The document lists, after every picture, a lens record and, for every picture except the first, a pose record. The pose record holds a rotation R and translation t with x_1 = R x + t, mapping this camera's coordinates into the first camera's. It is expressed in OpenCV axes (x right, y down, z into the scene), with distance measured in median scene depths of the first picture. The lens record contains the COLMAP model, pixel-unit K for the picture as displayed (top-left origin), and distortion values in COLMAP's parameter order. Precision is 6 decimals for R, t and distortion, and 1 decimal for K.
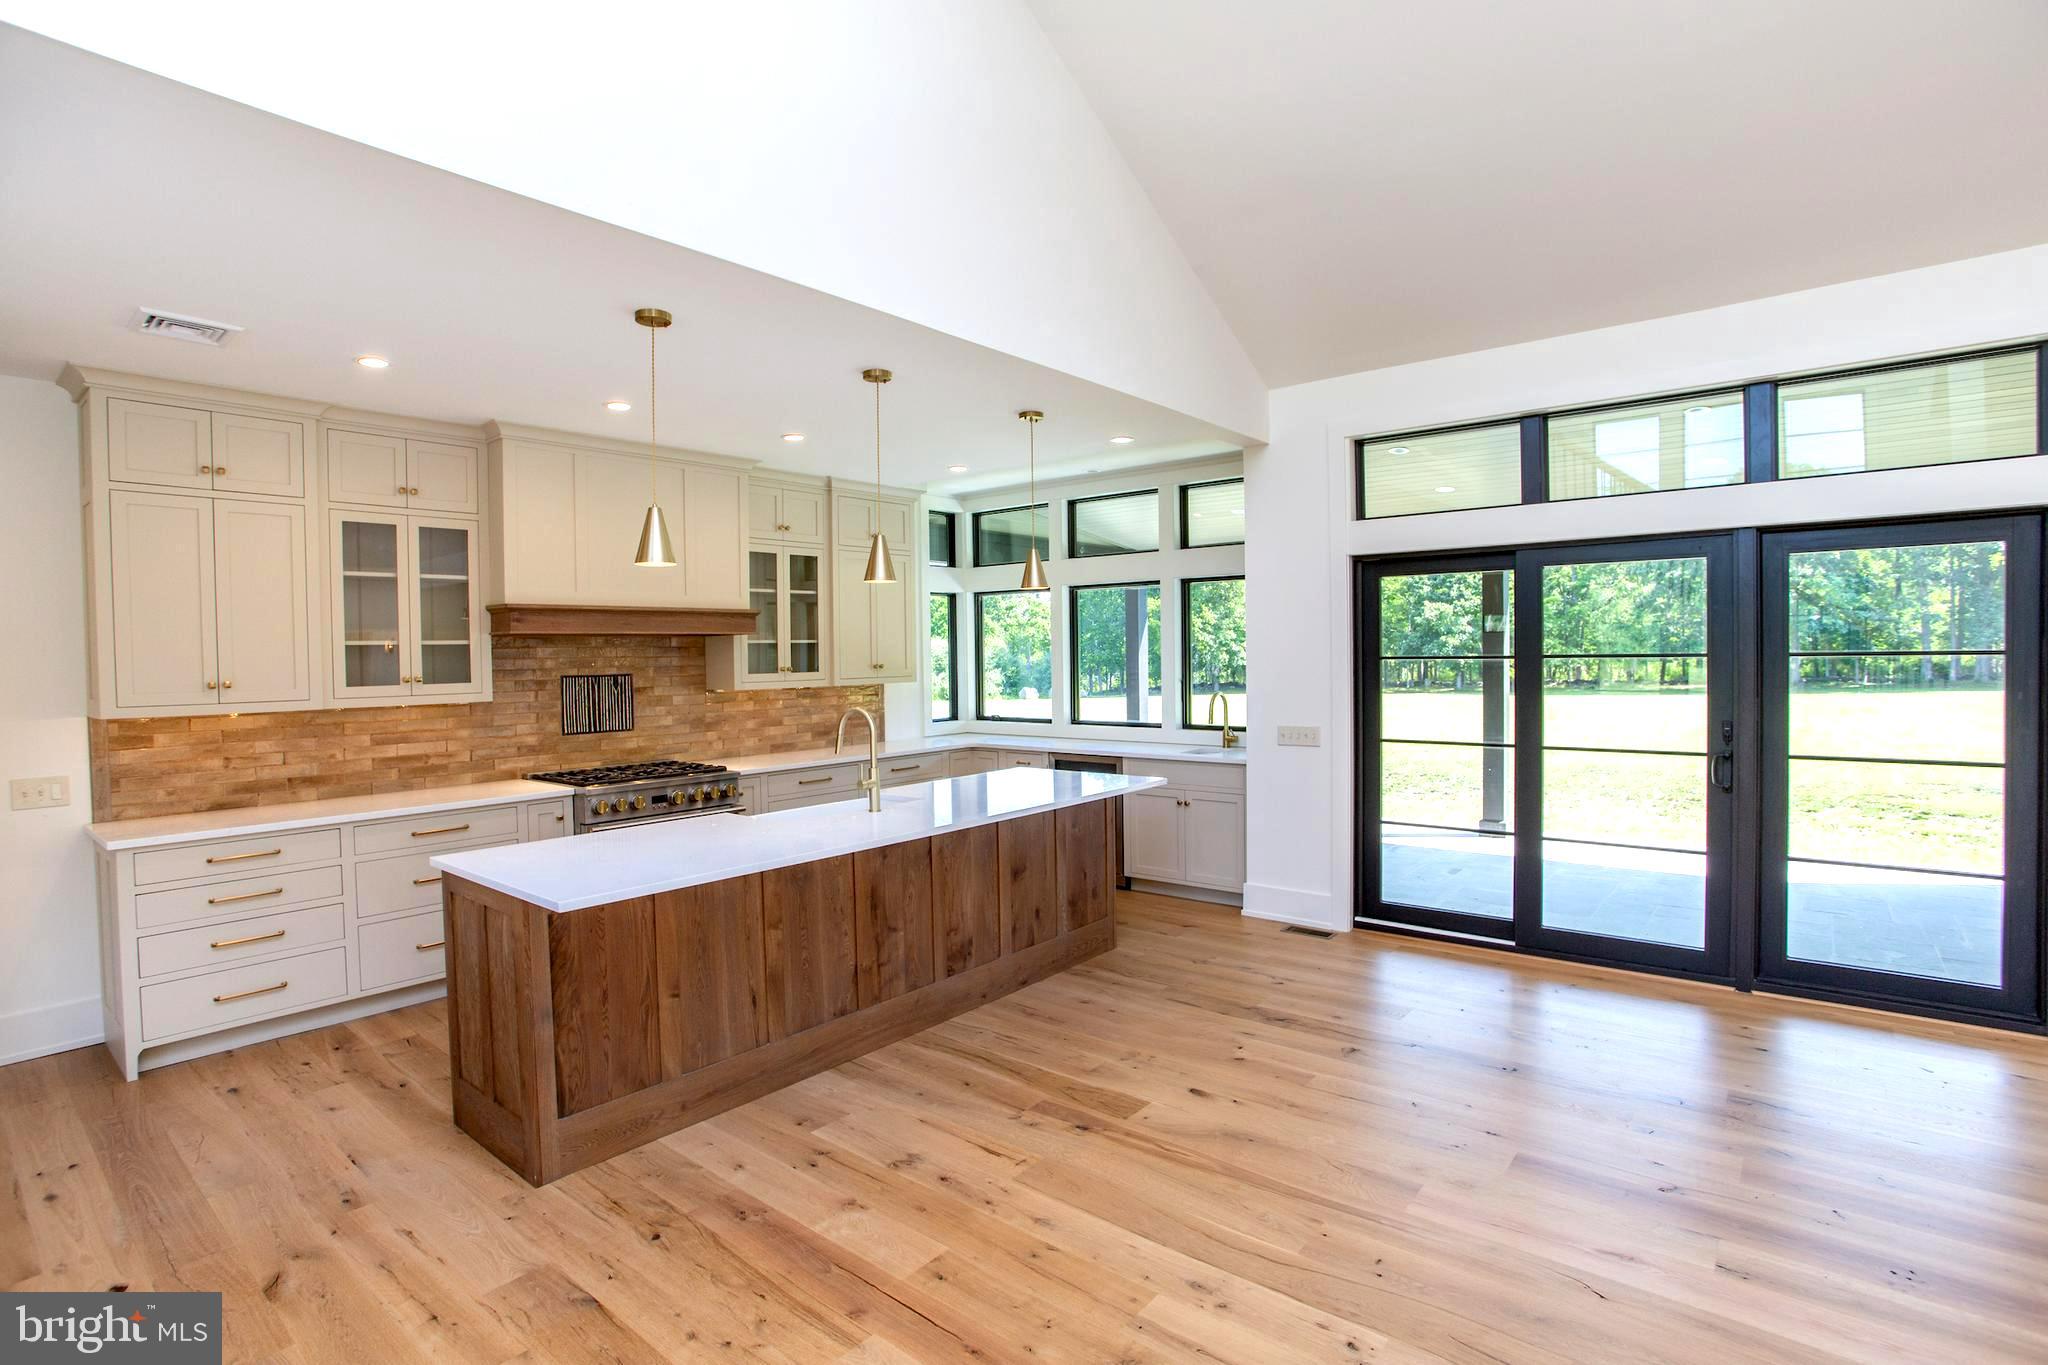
lens RADIAL K [[993.8, 0, 1012.9], [0, 993.8, 675.7], [0, 0, 1]] dist [-0.076432, 0.028919]
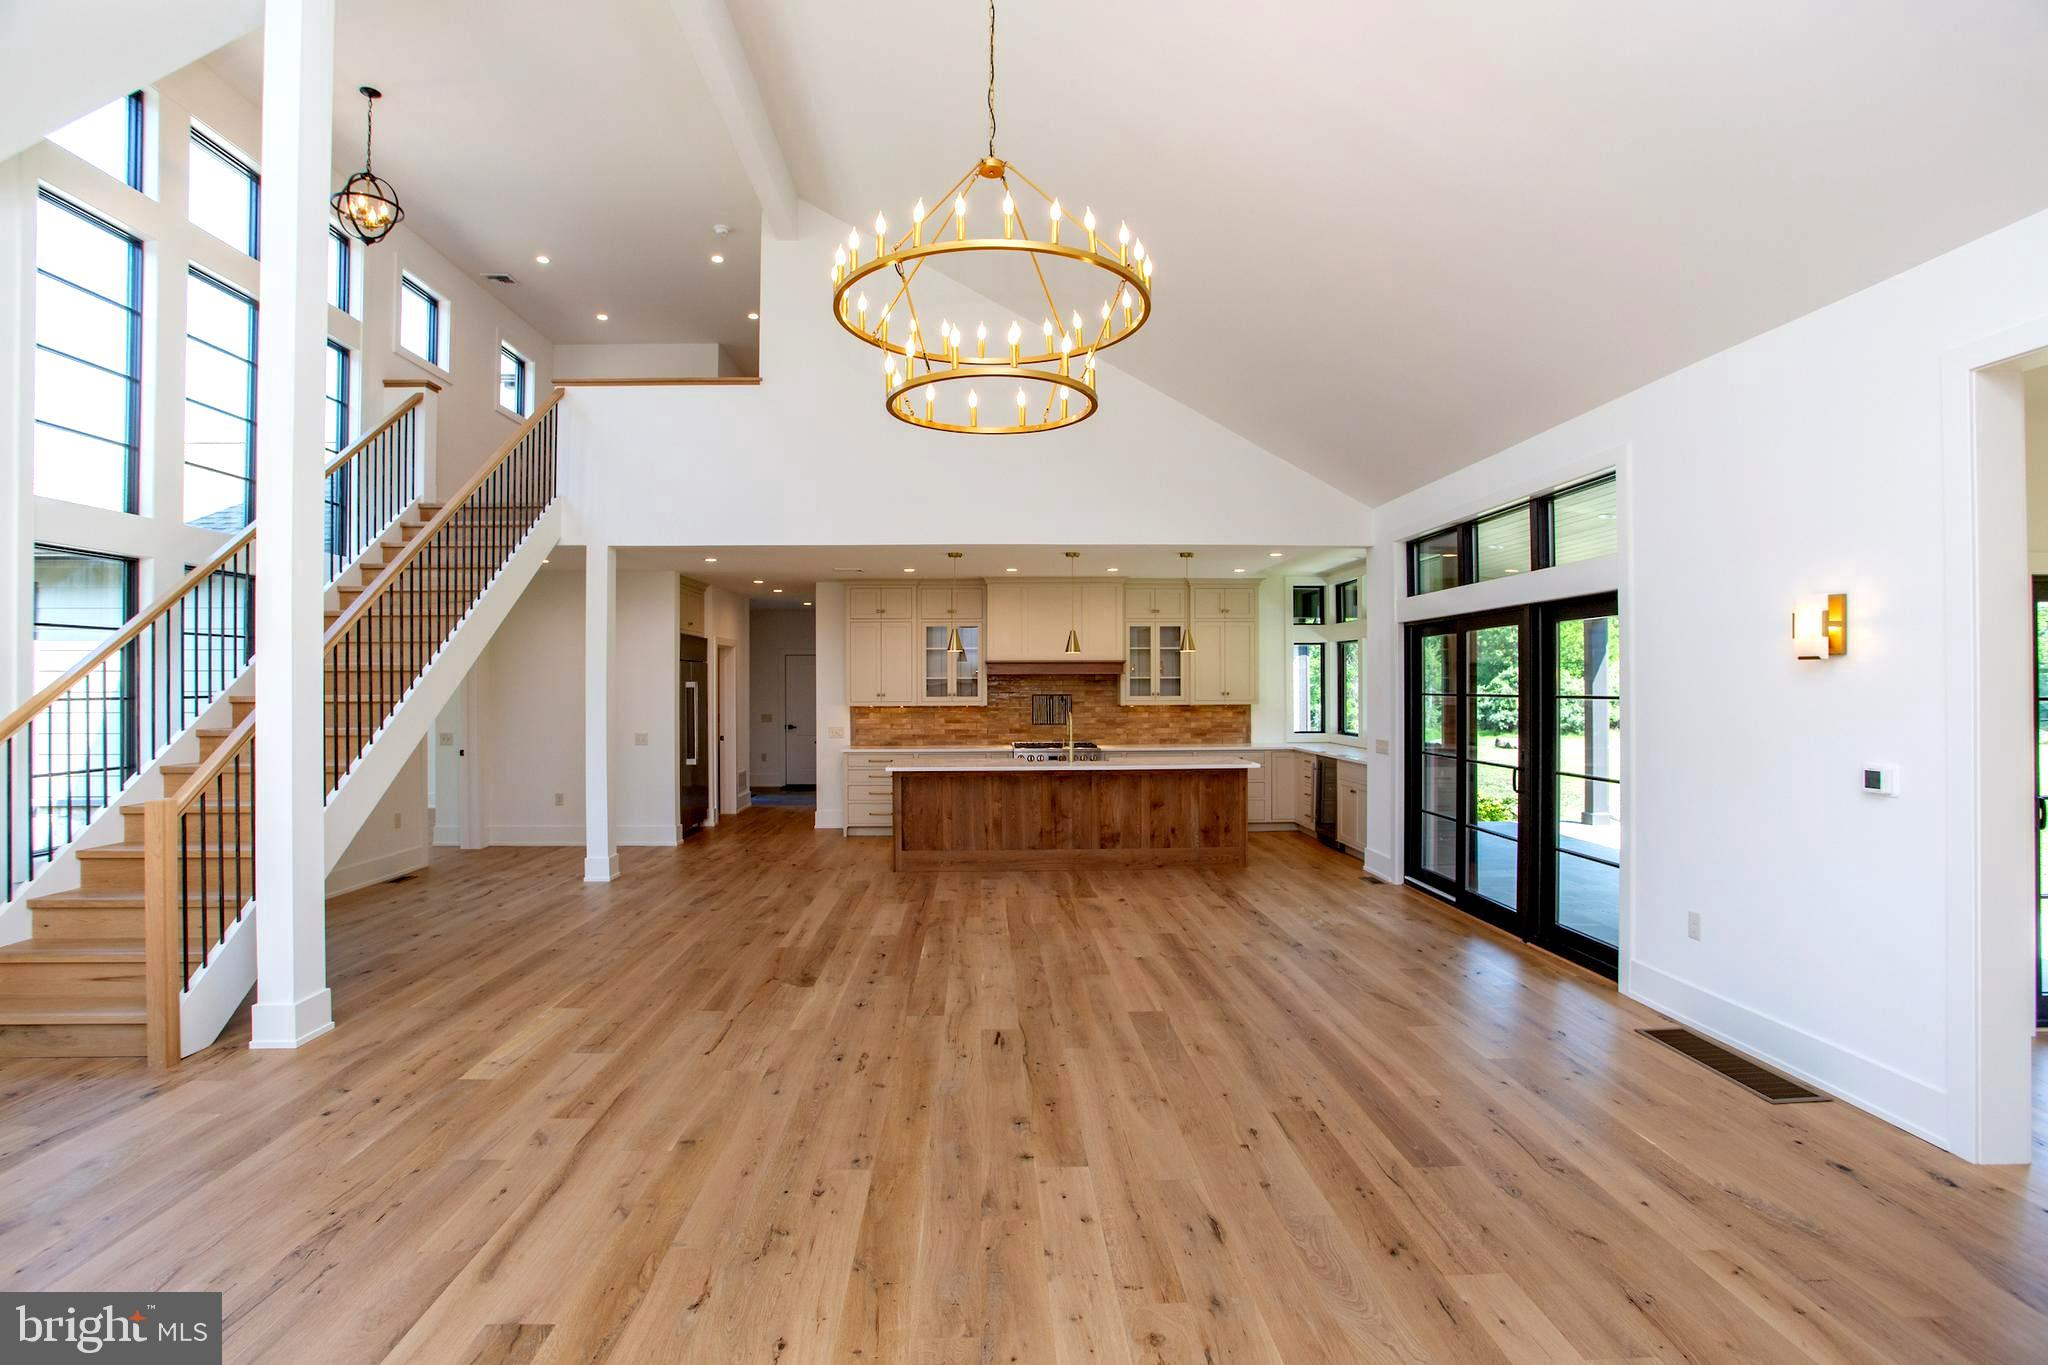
lens RADIAL K [[993.8, 0, 1012.9], [0, 993.8, 675.7], [0, 0, 1]] dist [-0.076432, 0.028919]
pose [[0.664300, 0.007329, -0.747430, 1.185778], [-0.024589, 0.999625, -0.012052, -0.014973], [0.747062, 0.026385, 0.664231, -0.432150]]
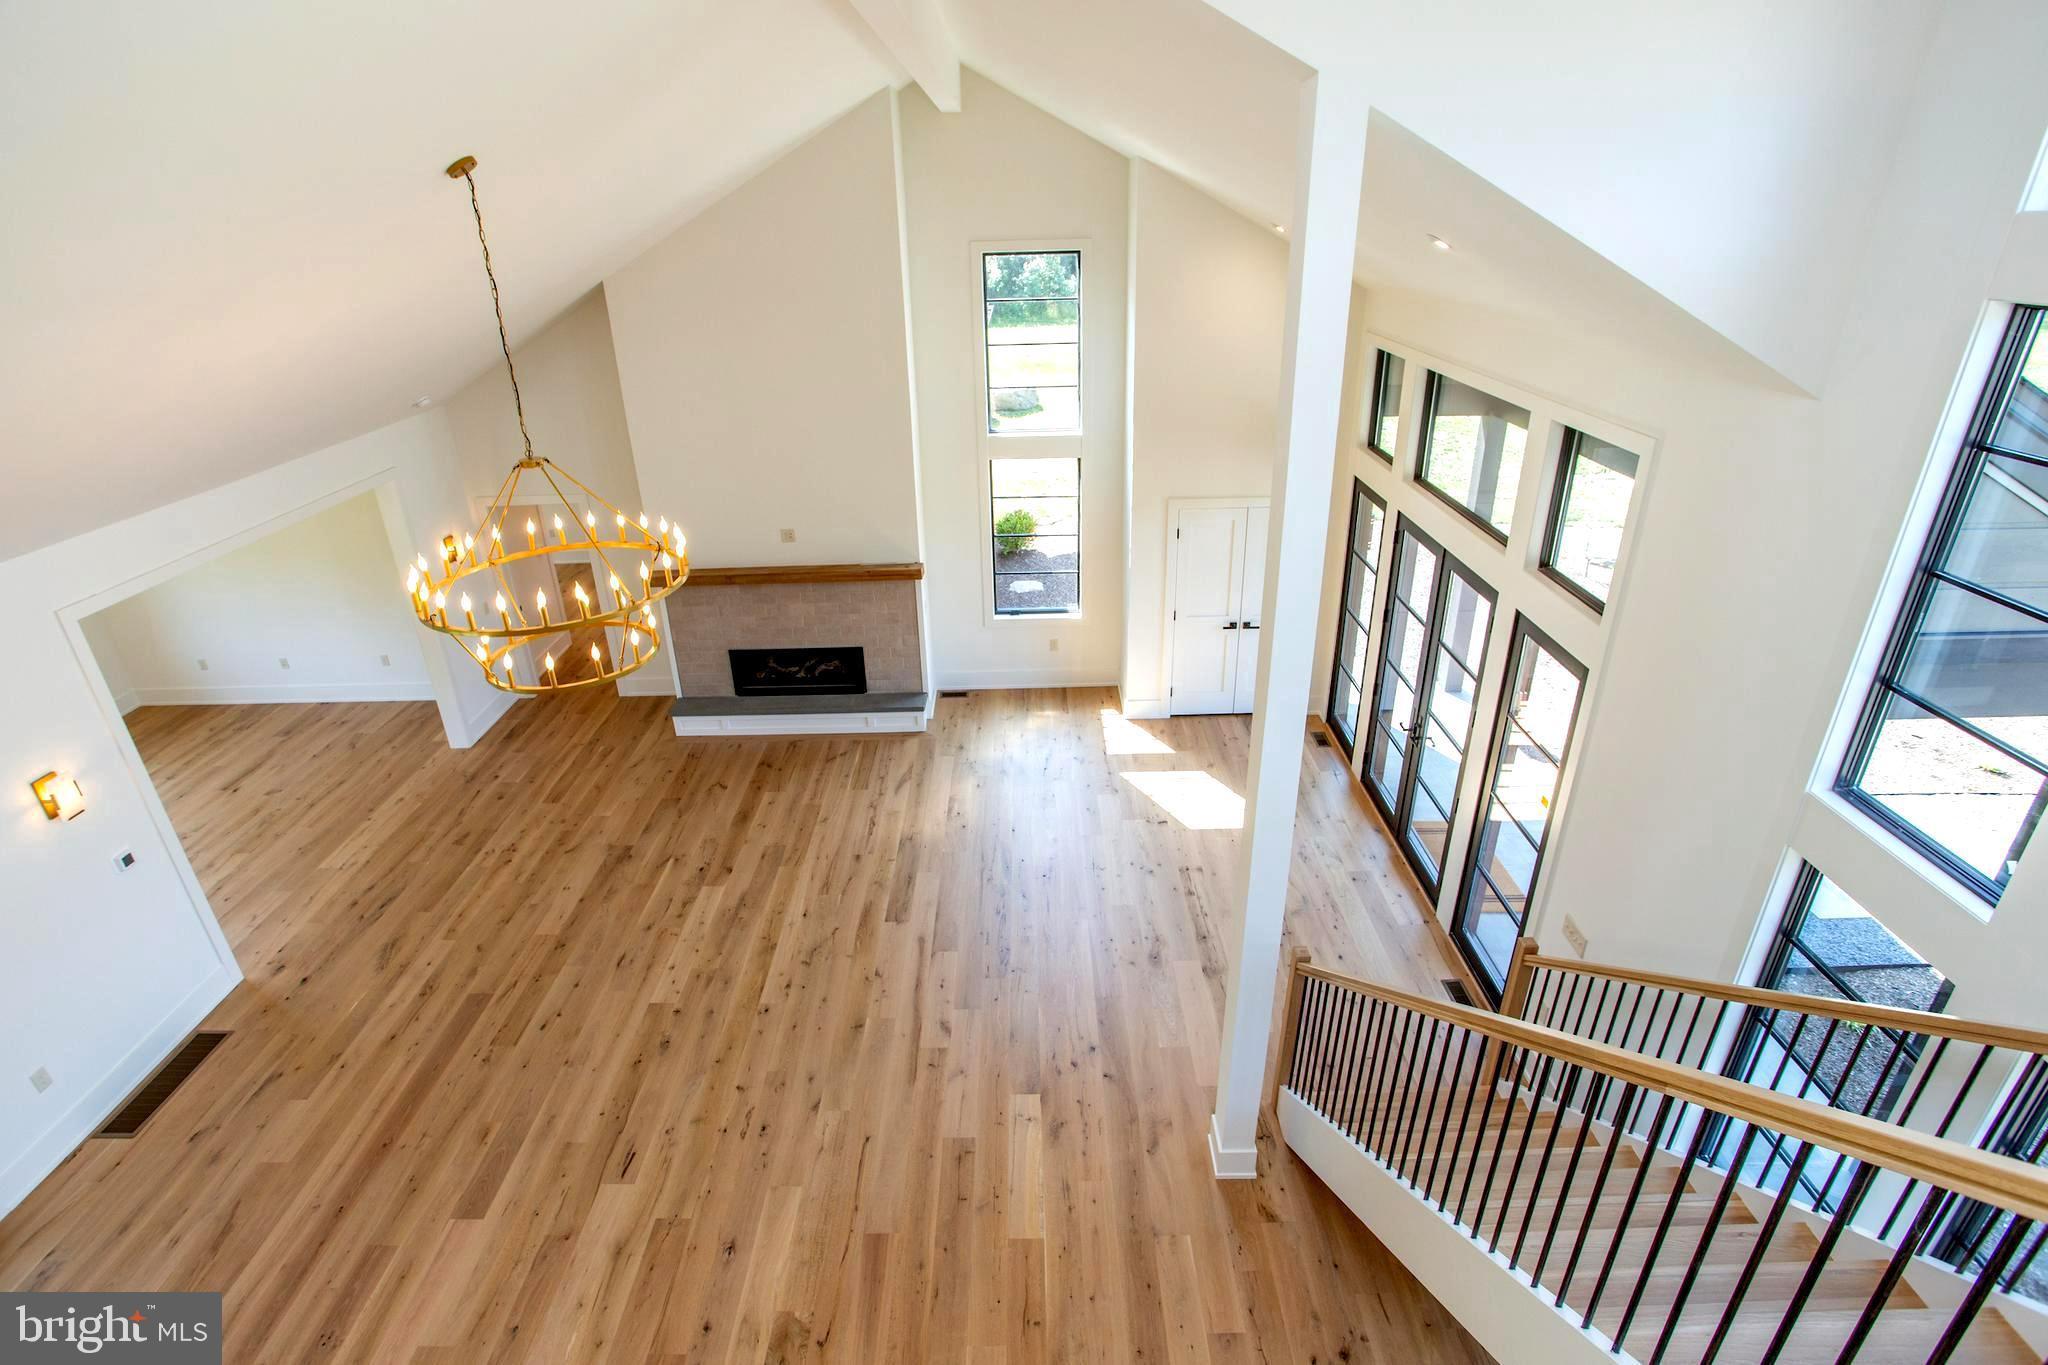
lens RADIAL K [[993.8, 0, 1012.9], [0, 993.8, 675.7], [0, 0, 1]] dist [-0.076432, 0.028919]
pose [[-0.637440, -0.304595, 0.707737, -0.423425], [0.048014, 0.901055, 0.431039, -0.635998], [-0.769002, 0.308743, -0.559744, 0.305397]]
